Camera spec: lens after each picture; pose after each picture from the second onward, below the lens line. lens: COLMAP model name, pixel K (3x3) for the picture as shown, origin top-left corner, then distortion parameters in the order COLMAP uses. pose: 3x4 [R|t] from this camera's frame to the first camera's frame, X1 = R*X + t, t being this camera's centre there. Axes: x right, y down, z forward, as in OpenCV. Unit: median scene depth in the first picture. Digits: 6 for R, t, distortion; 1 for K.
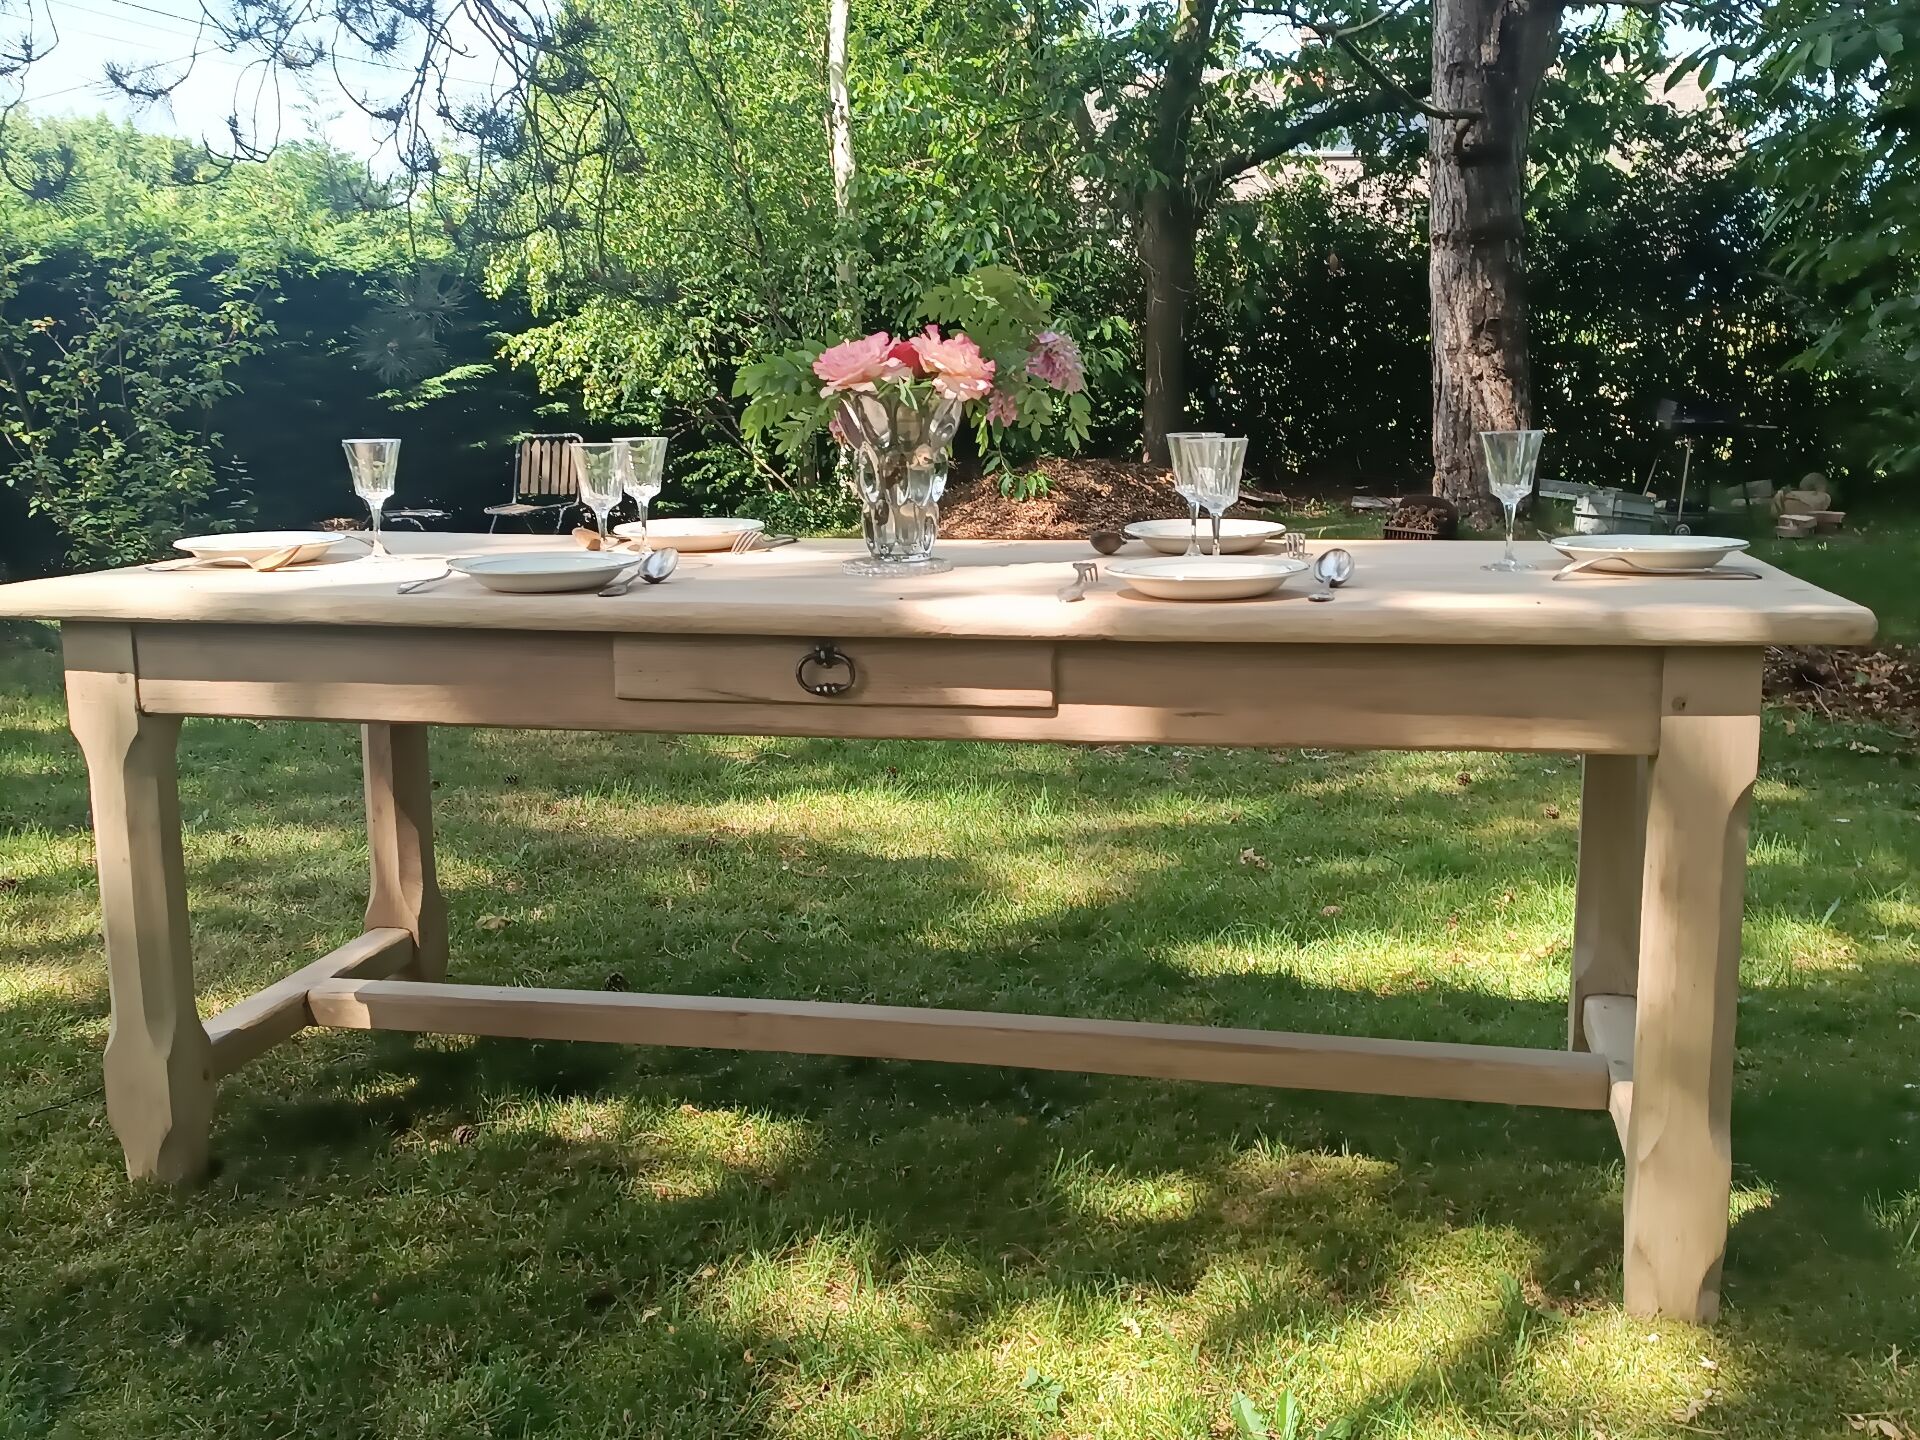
lens RADIAL K [[1868.7, 0, 964.8], [0, 1868.7, 706.2], [0, 0, 1]] dist [0.036275, -0.041660]
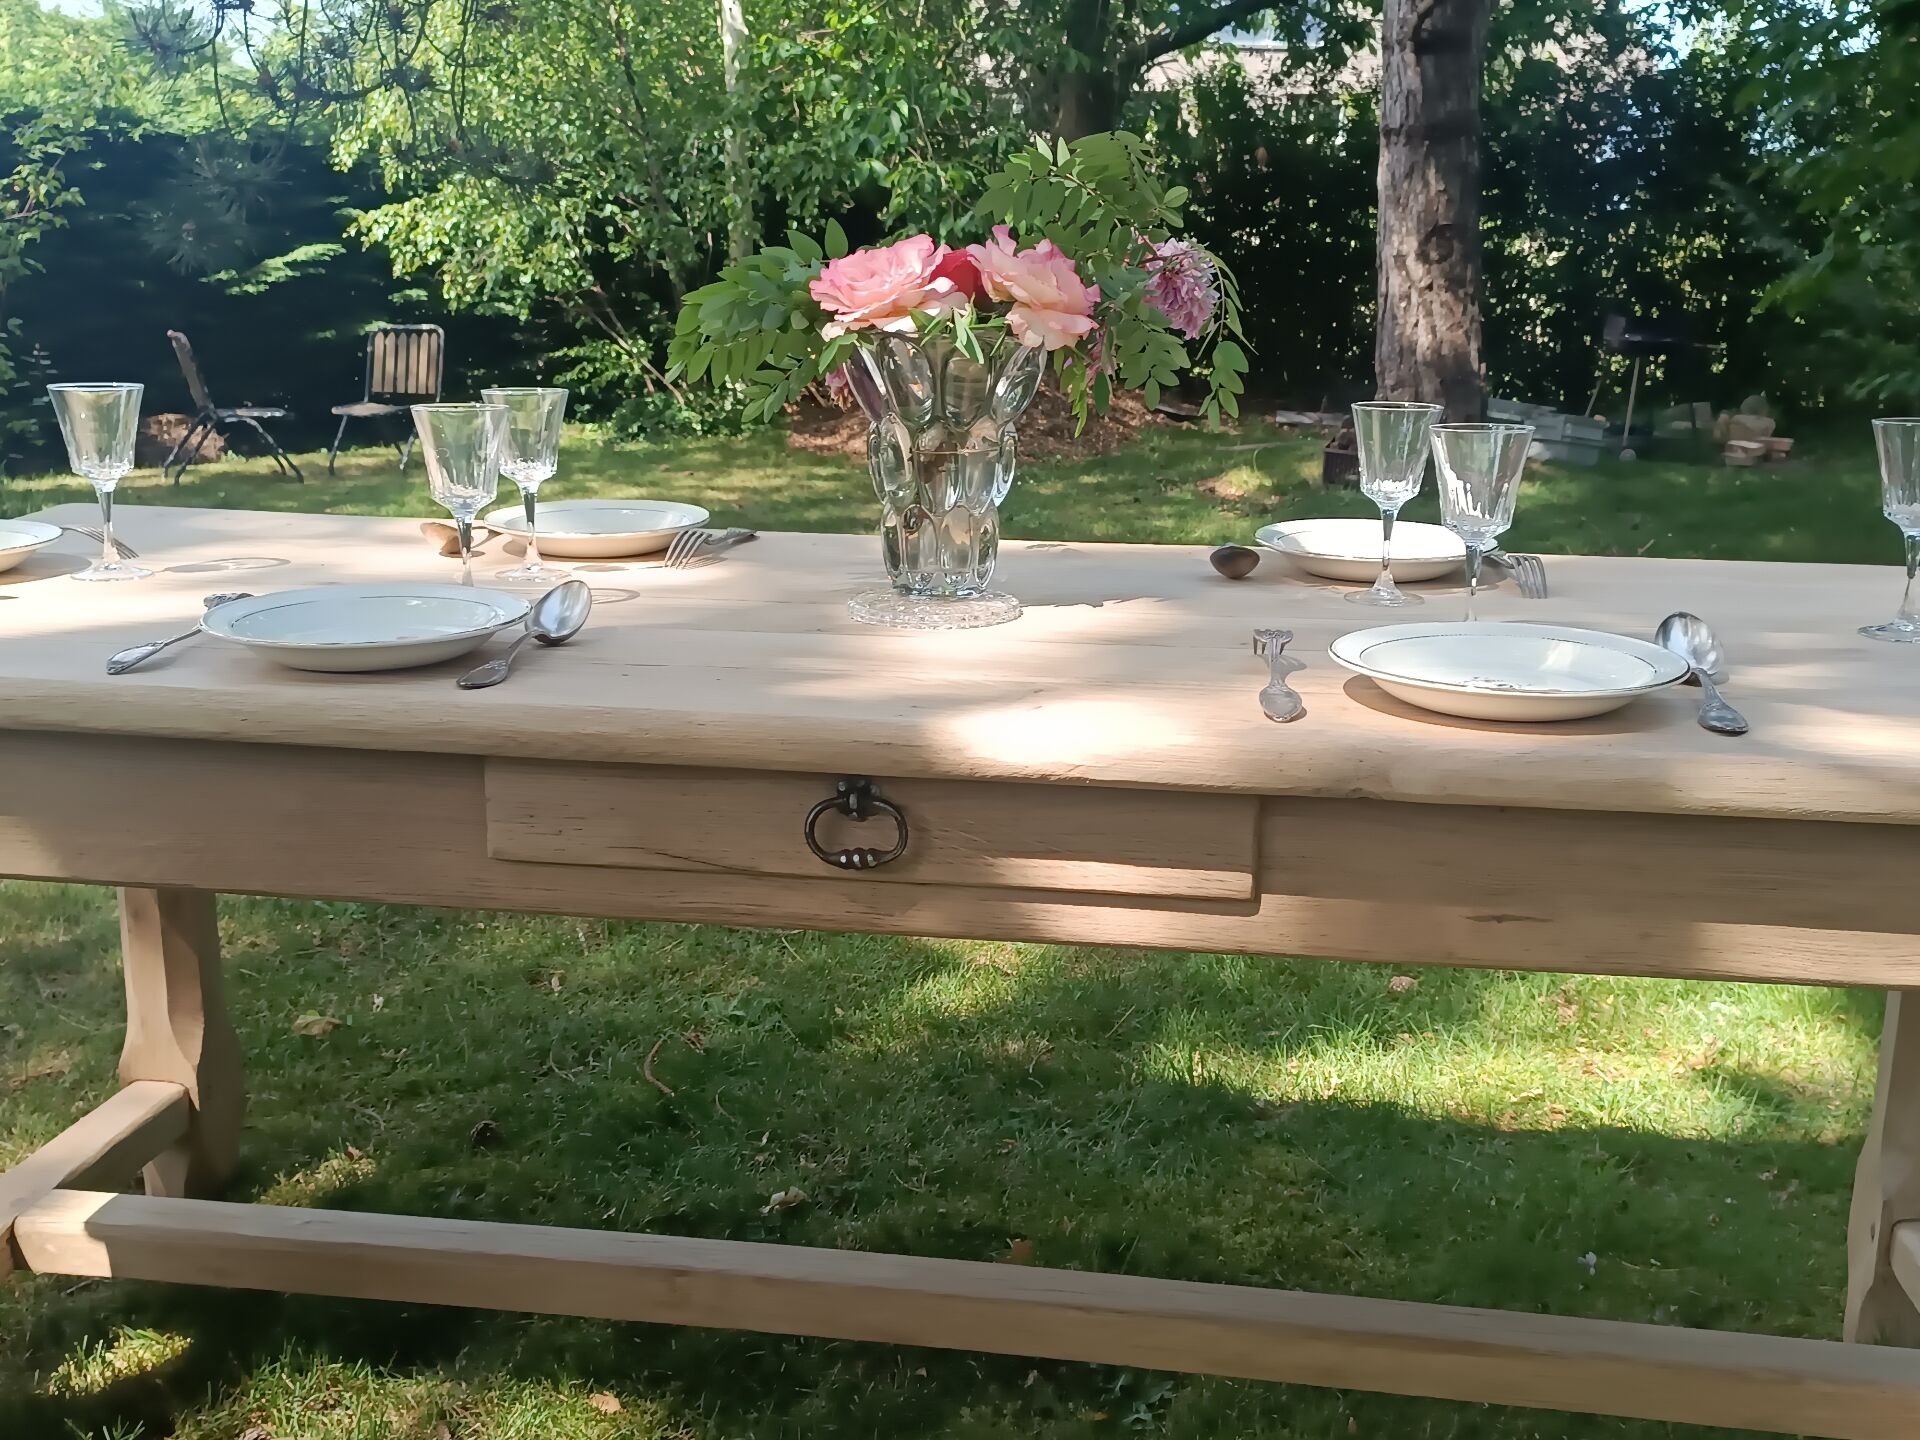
lens RADIAL K [[1878.8, 0, 964.7], [0, 1878.8, 714.3], [0, 0, 1]] dist [0.024894, -0.027954]
pose [[0.997681, 0.008144, 0.067573, -0.017048], [-0.012089, 0.998234, 0.058167, -0.018780], [-0.066979, -0.058849, 0.996017, 0.089365]]
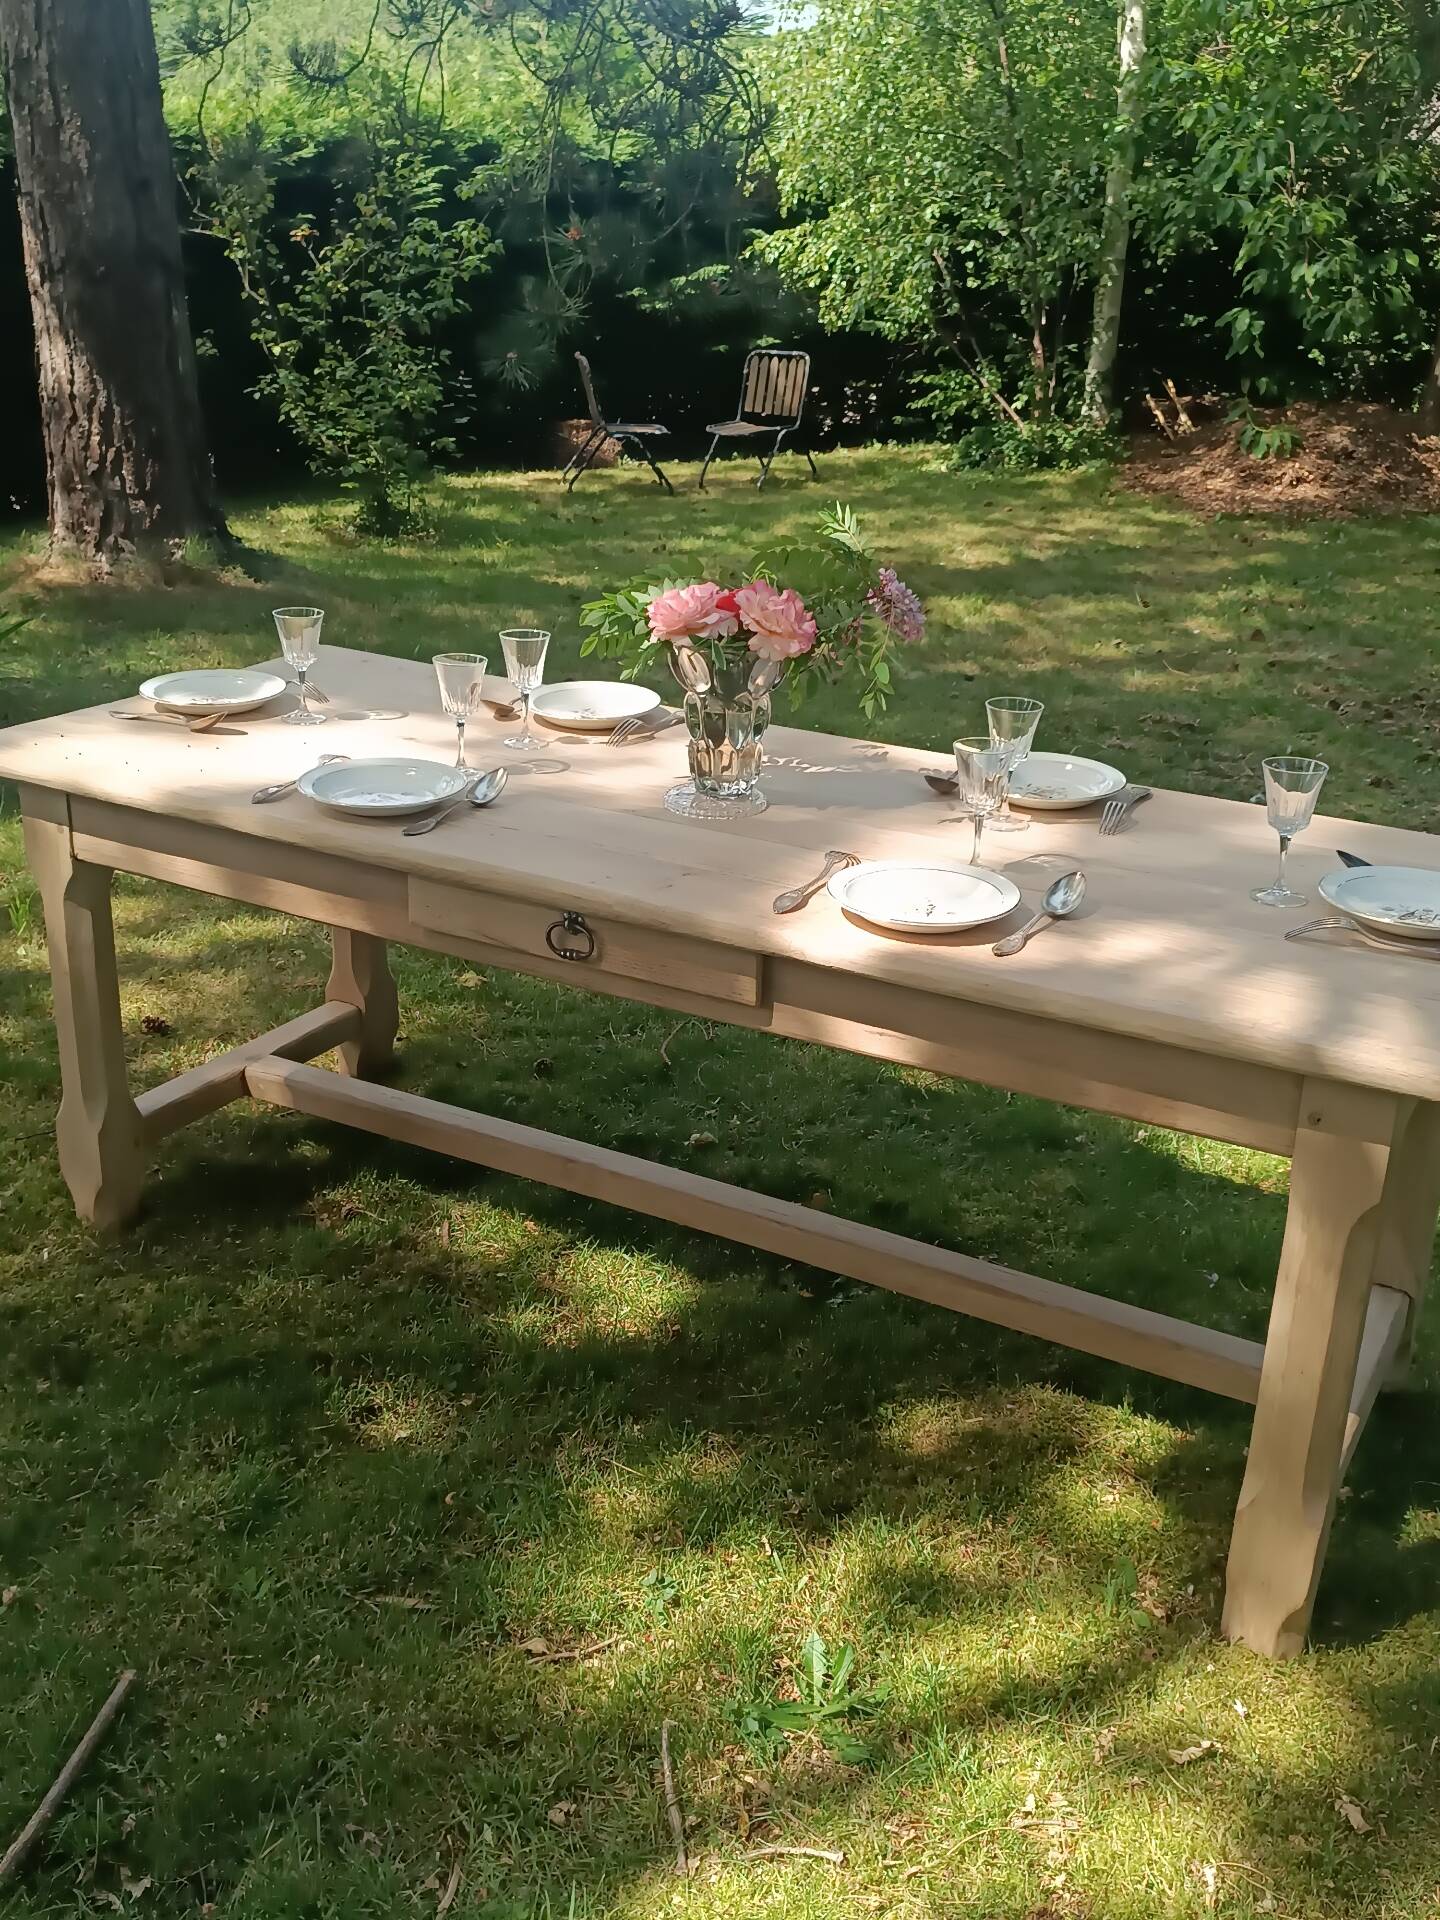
lens RADIAL K [[1878.8, 0, 727.0], [0, 1878.8, 965.0], [0, 0, 1]] dist [0.024894, -0.027954]
pose [[0.957366, 0.145955, -0.249295, 0.061623], [-0.092482, 0.972410, 0.214162, -0.052484], [0.273675, -0.181976, 0.944450, -0.005739]]
